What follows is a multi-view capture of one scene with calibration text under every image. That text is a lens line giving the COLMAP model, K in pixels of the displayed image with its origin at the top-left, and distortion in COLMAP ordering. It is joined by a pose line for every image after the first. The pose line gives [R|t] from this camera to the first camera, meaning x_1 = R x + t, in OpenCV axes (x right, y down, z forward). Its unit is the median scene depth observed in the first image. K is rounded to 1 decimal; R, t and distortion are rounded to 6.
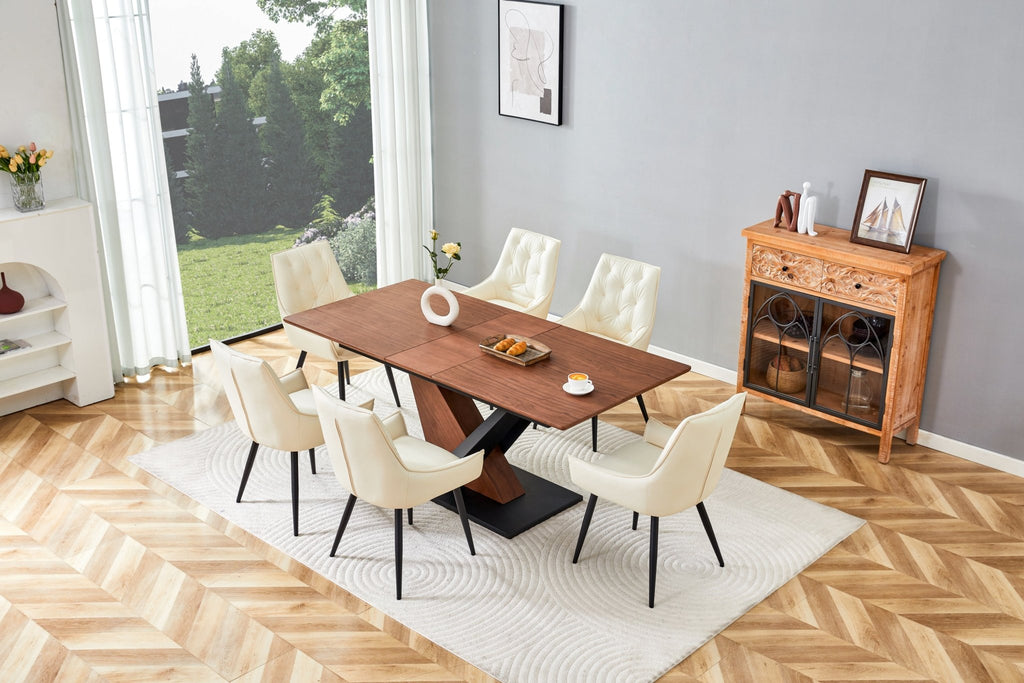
lens RADIAL K [[1230.4, 0, 512.4], [0, 1230.4, 344.6], [0, 0, 1]] dist [0.030636, 0.035440]
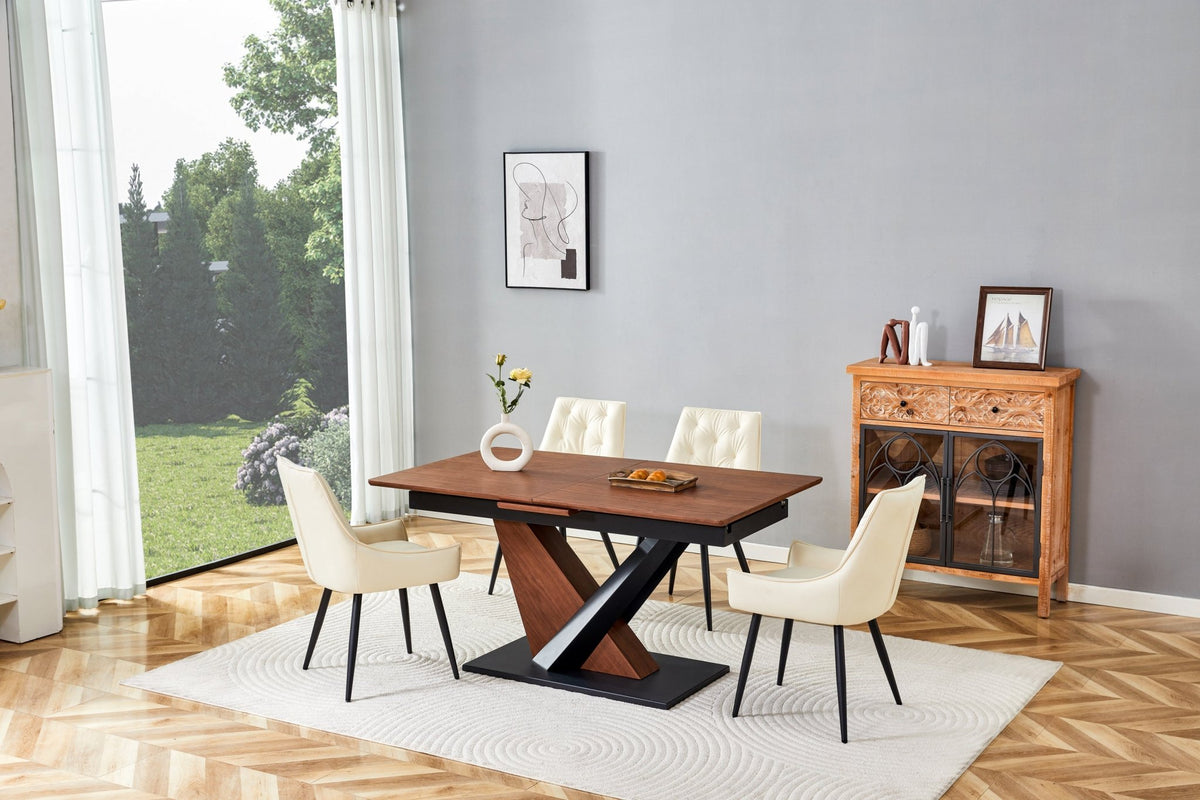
lens RADIAL K [[1533.7, 0, 597.7], [0, 1533.7, 405.2], [0, 0, 1]] dist [0.072669, 0.043213]
pose [[0.976042, -0.038619, 0.214127, -0.229927], [0.086344, 0.972064, -0.218258, 0.163211], [-0.199716, 0.231518, 0.952110, 0.007013]]
